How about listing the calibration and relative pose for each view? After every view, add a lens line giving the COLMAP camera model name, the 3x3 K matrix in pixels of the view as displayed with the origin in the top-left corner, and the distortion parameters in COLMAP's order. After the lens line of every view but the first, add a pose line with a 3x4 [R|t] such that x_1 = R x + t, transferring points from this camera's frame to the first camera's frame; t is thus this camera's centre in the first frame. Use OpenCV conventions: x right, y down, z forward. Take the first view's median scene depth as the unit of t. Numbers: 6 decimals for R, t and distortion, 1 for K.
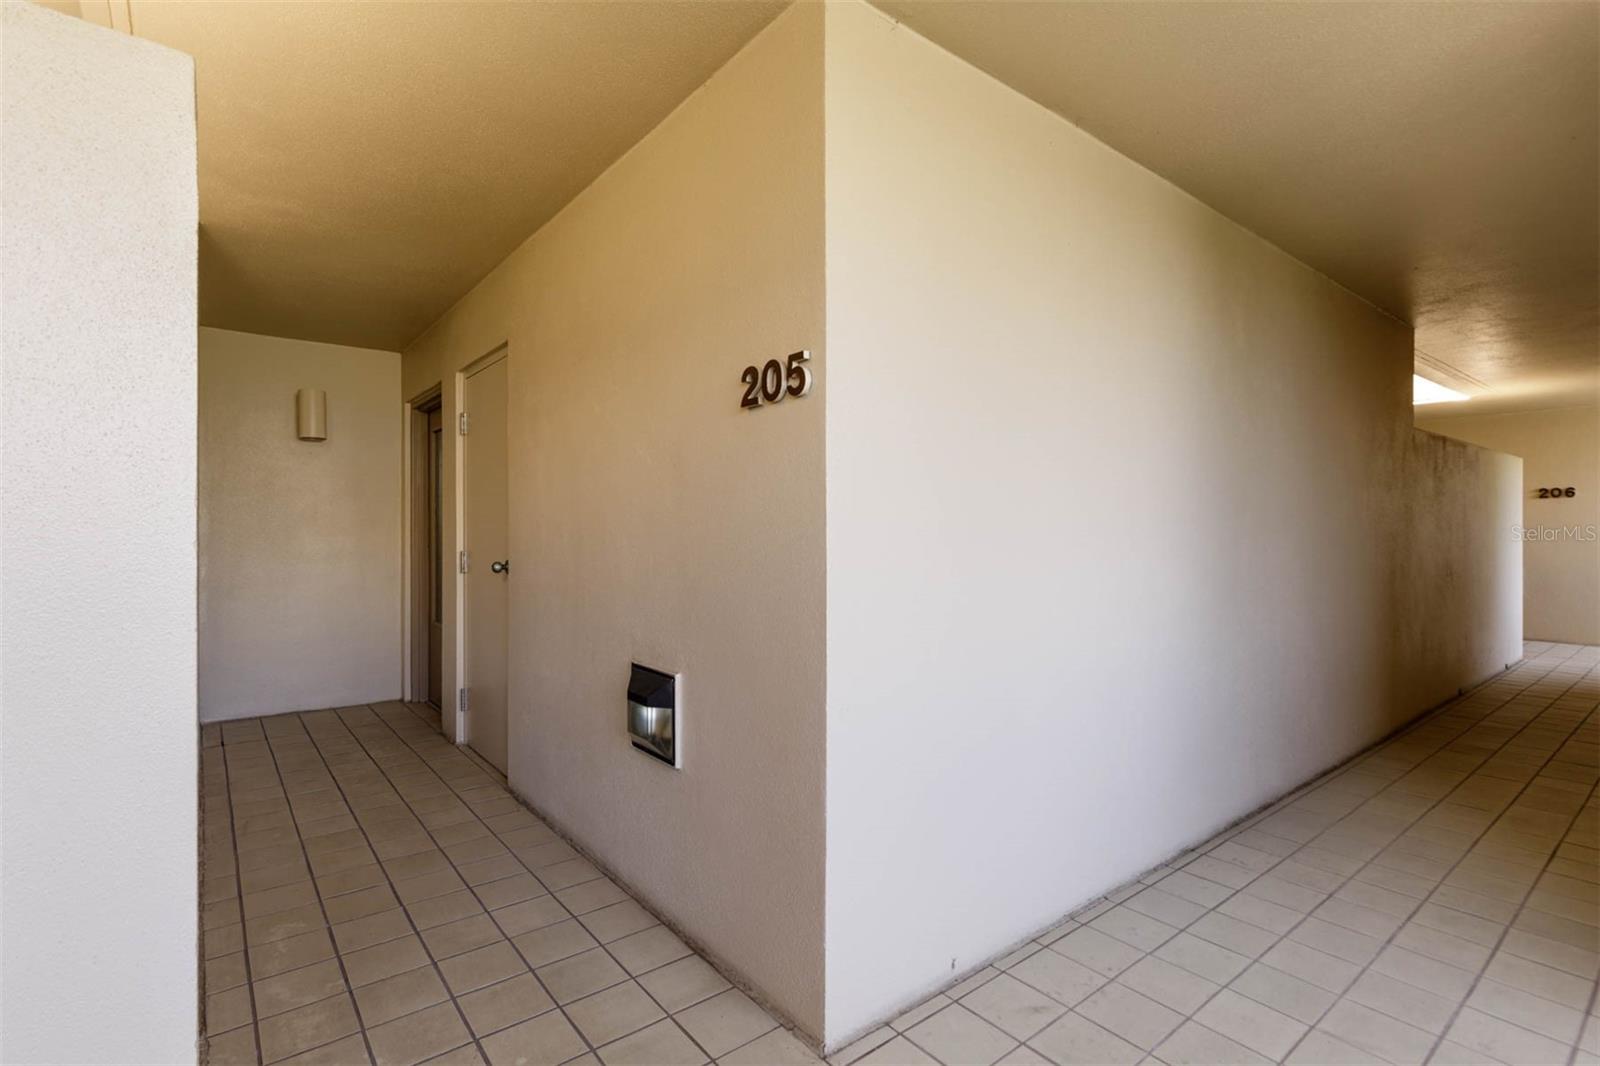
lens RADIAL K [[752.2, 0, 800.0], [0, 752.2, 533.0], [0, 0, 1]] dist [-0.000477, 0.000488]
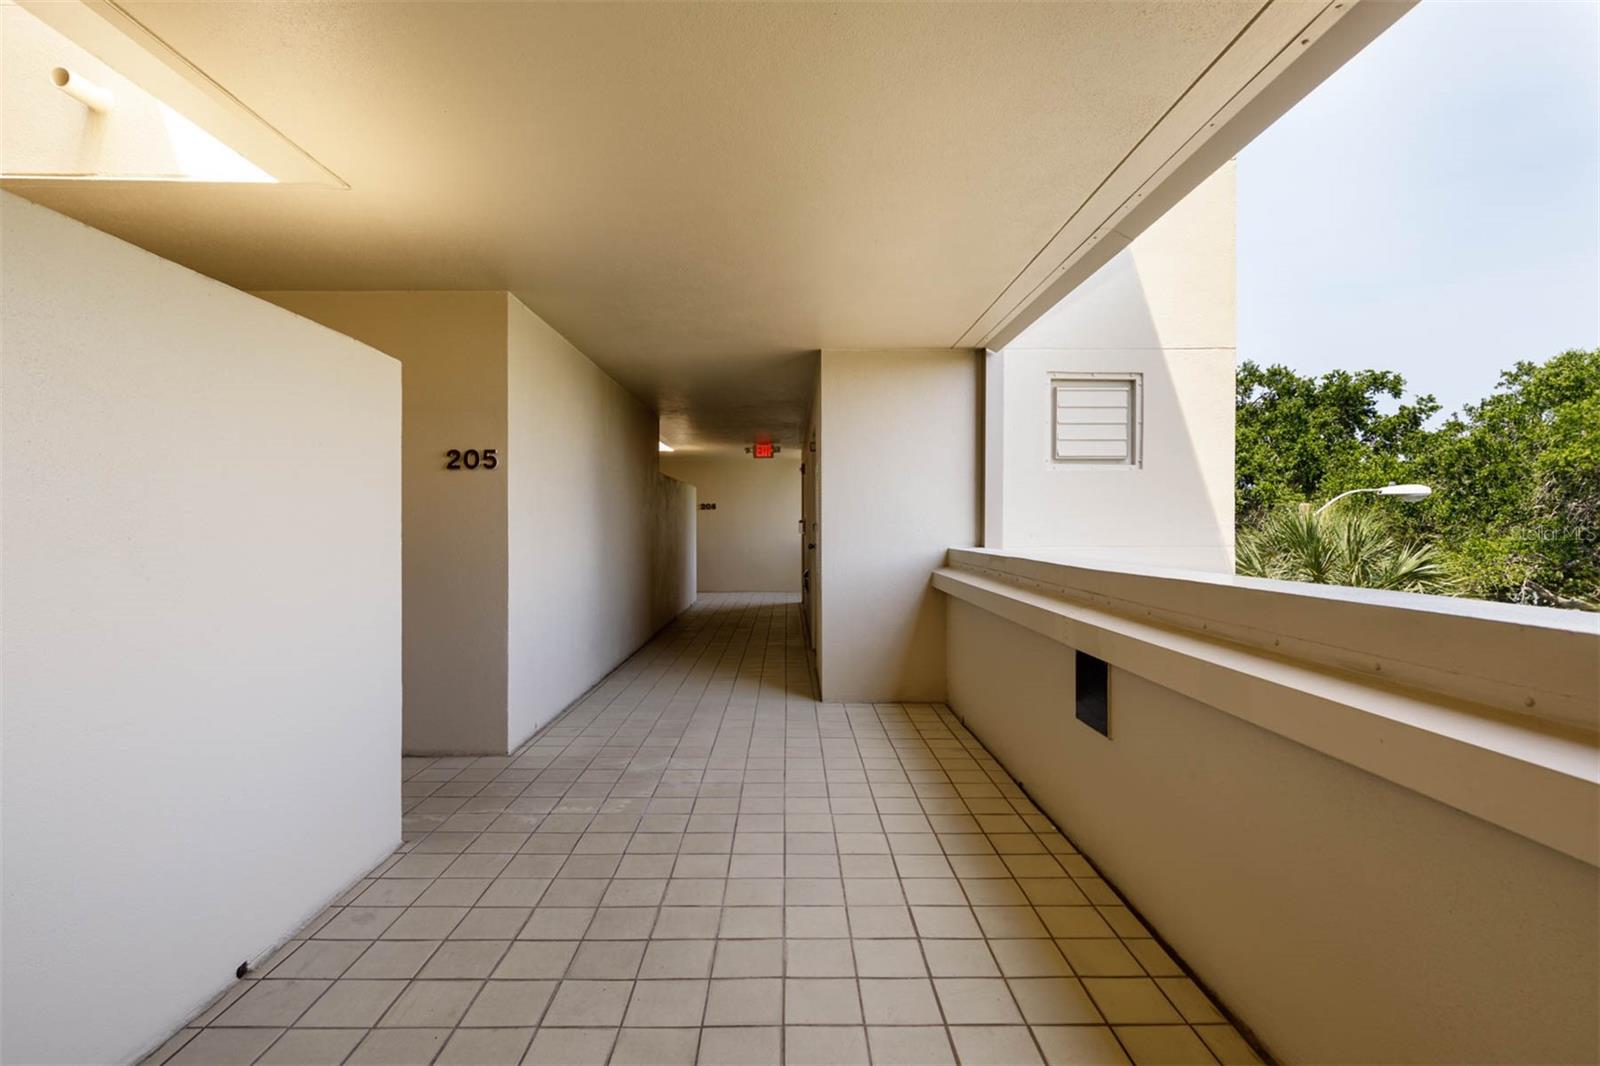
lens RADIAL K [[803.8, 0, 800.0], [0, 803.8, 533.0], [0, 0, 1]] dist [0.000113, 0.000001]
pose [[0.608974, -0.008595, 0.793143, -1.182485], [0.007757, 0.999958, 0.004880, 0.003930], [-0.793152, 0.003180, 0.609016, -1.045464]]
